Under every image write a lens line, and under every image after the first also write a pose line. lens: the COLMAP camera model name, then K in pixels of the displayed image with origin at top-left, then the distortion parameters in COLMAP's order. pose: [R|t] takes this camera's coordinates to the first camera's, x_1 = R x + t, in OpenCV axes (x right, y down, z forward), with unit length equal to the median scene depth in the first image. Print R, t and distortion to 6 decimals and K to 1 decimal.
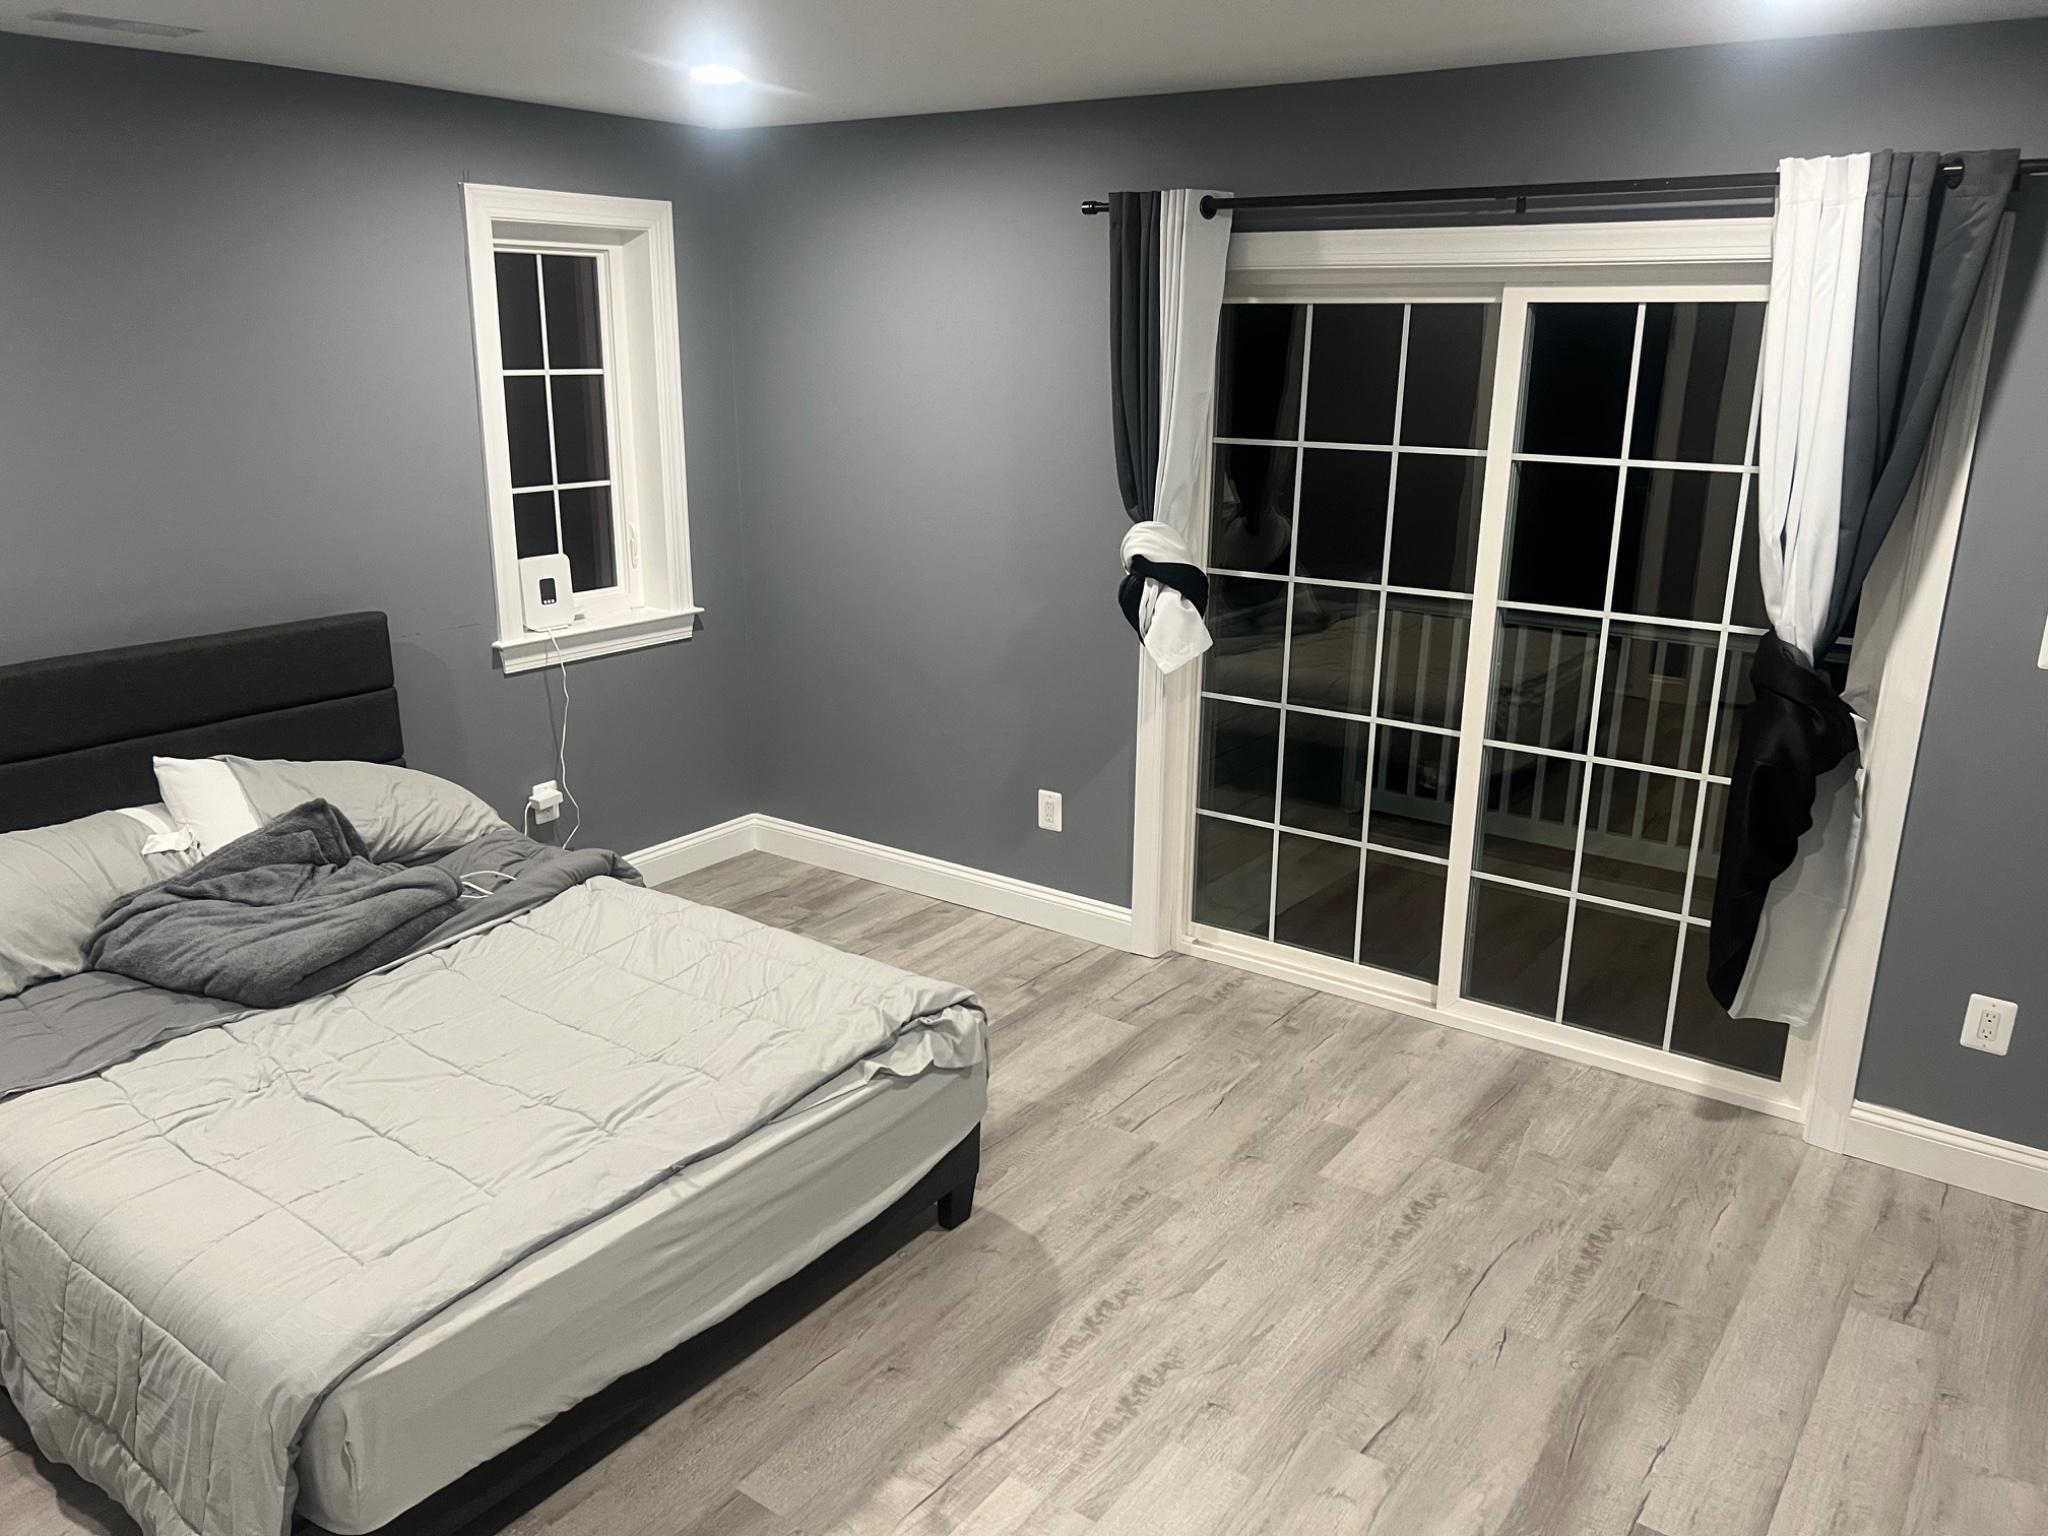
lens RADIAL K [[1539.1, 0, 1010.1], [0, 1539.1, 785.5], [0, 0, 1]] dist [0.063326, -0.065469]
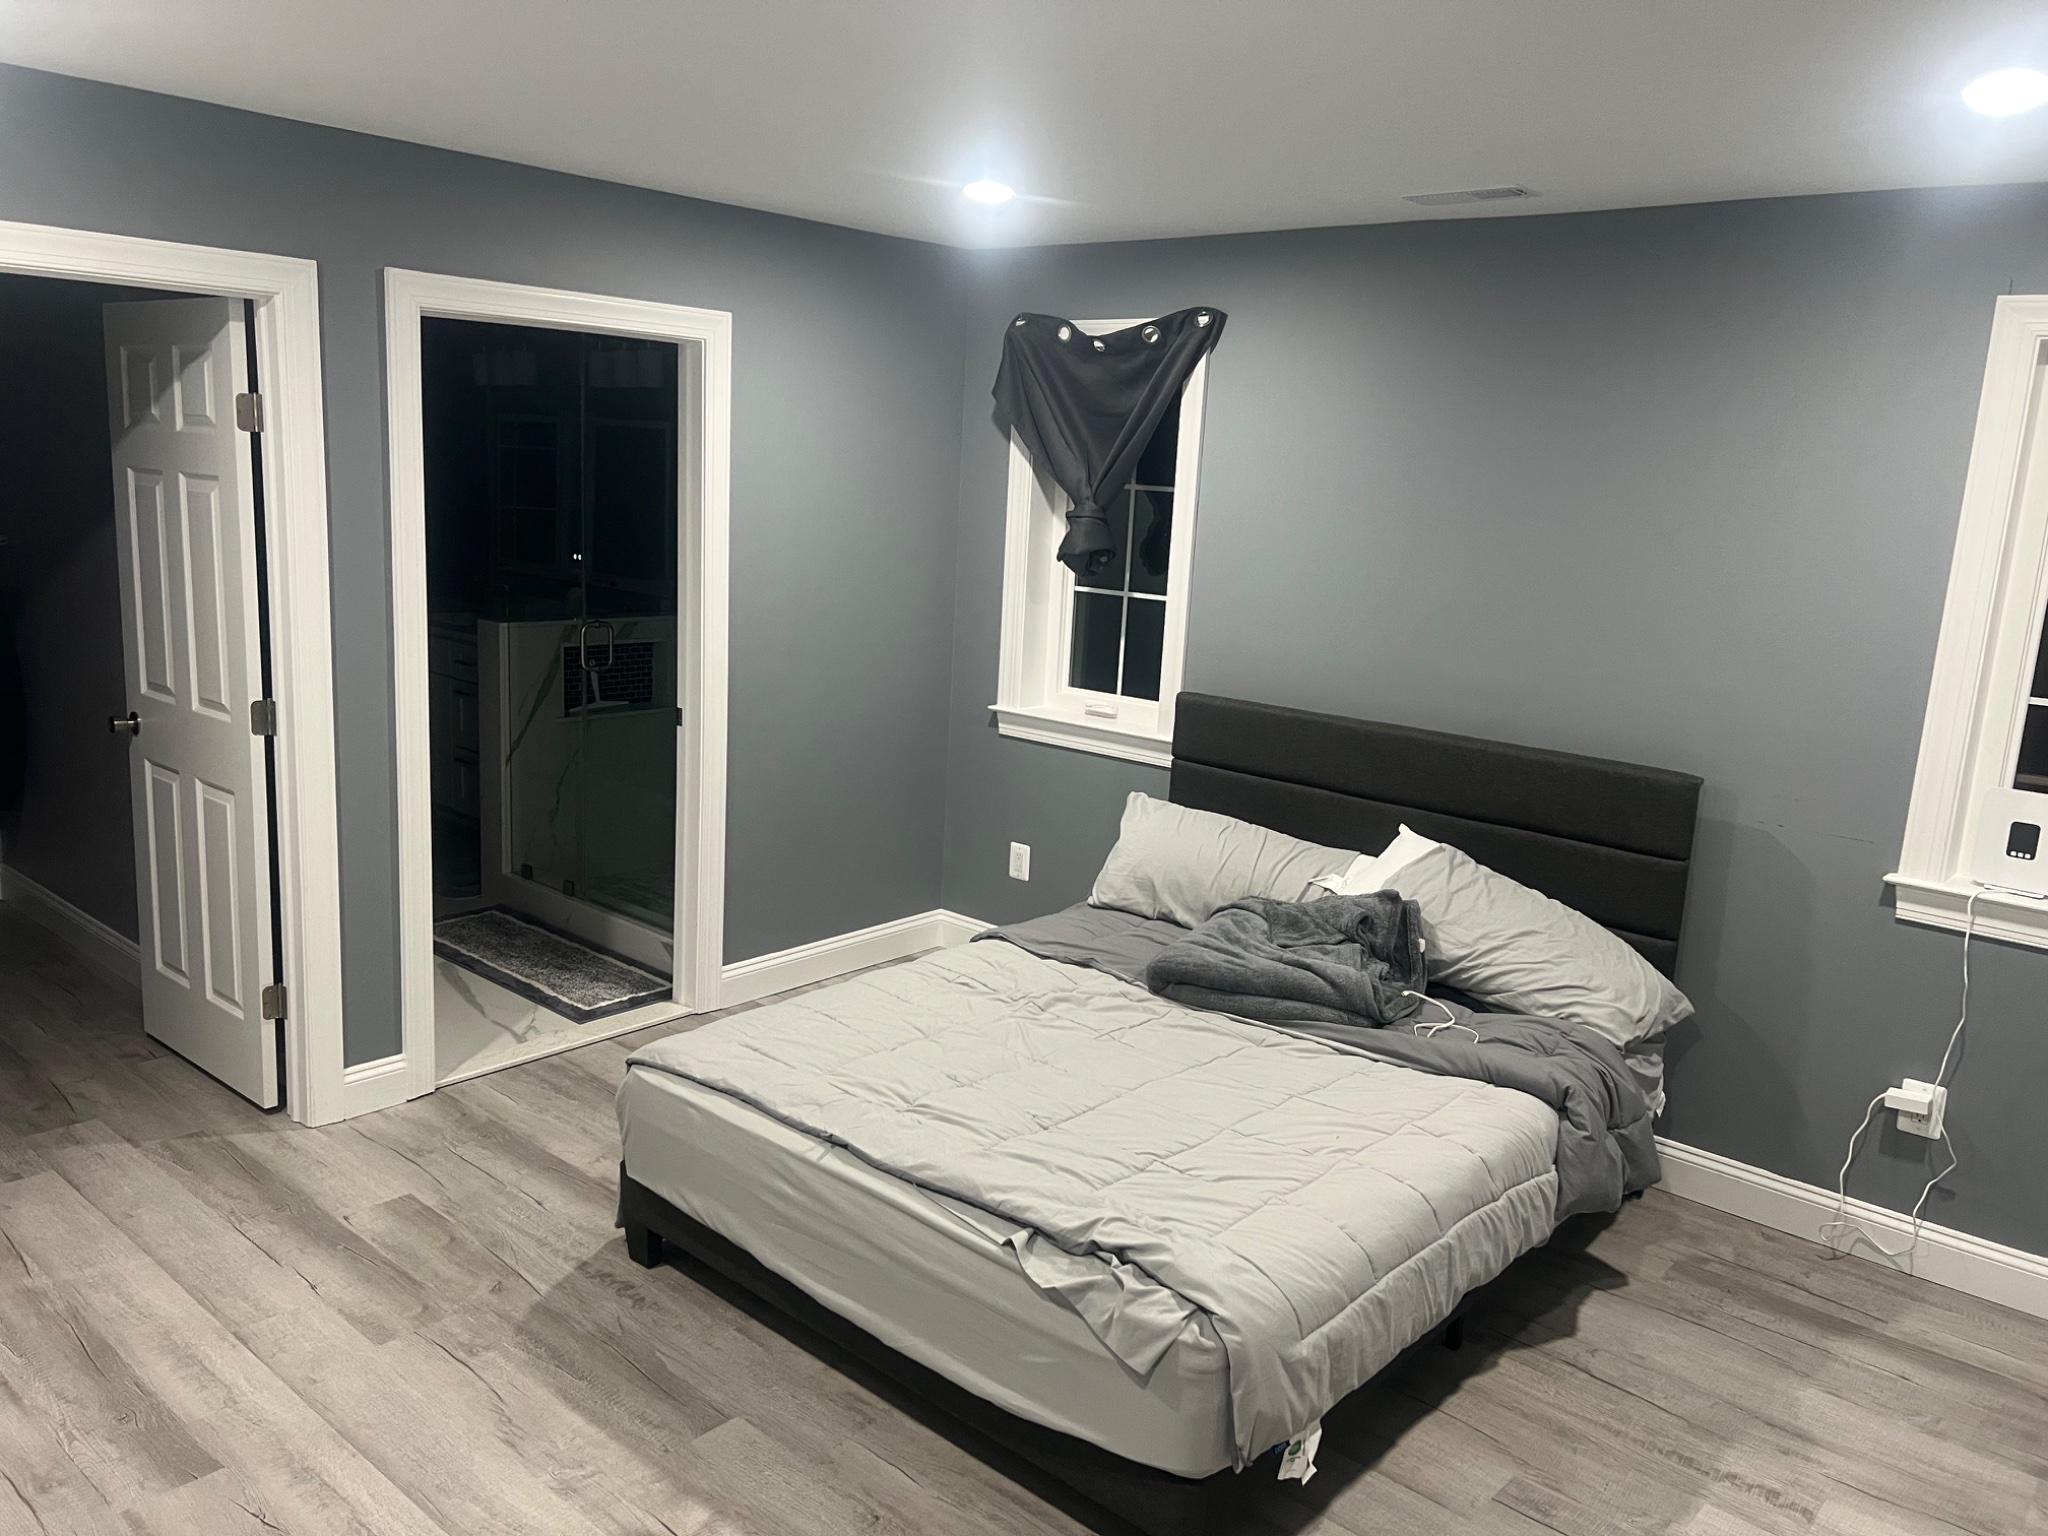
lens RADIAL K [[1539.1, 0, 1027.5], [0, 1539.1, 767.1], [0, 0, 1]] dist [0.063326, -0.065469]
pose [[-0.074836, 0.184988, -0.979887, 0.630696], [-0.341456, 0.918487, 0.199474, -0.207891], [0.936914, 0.349516, -0.005570, 0.808631]]
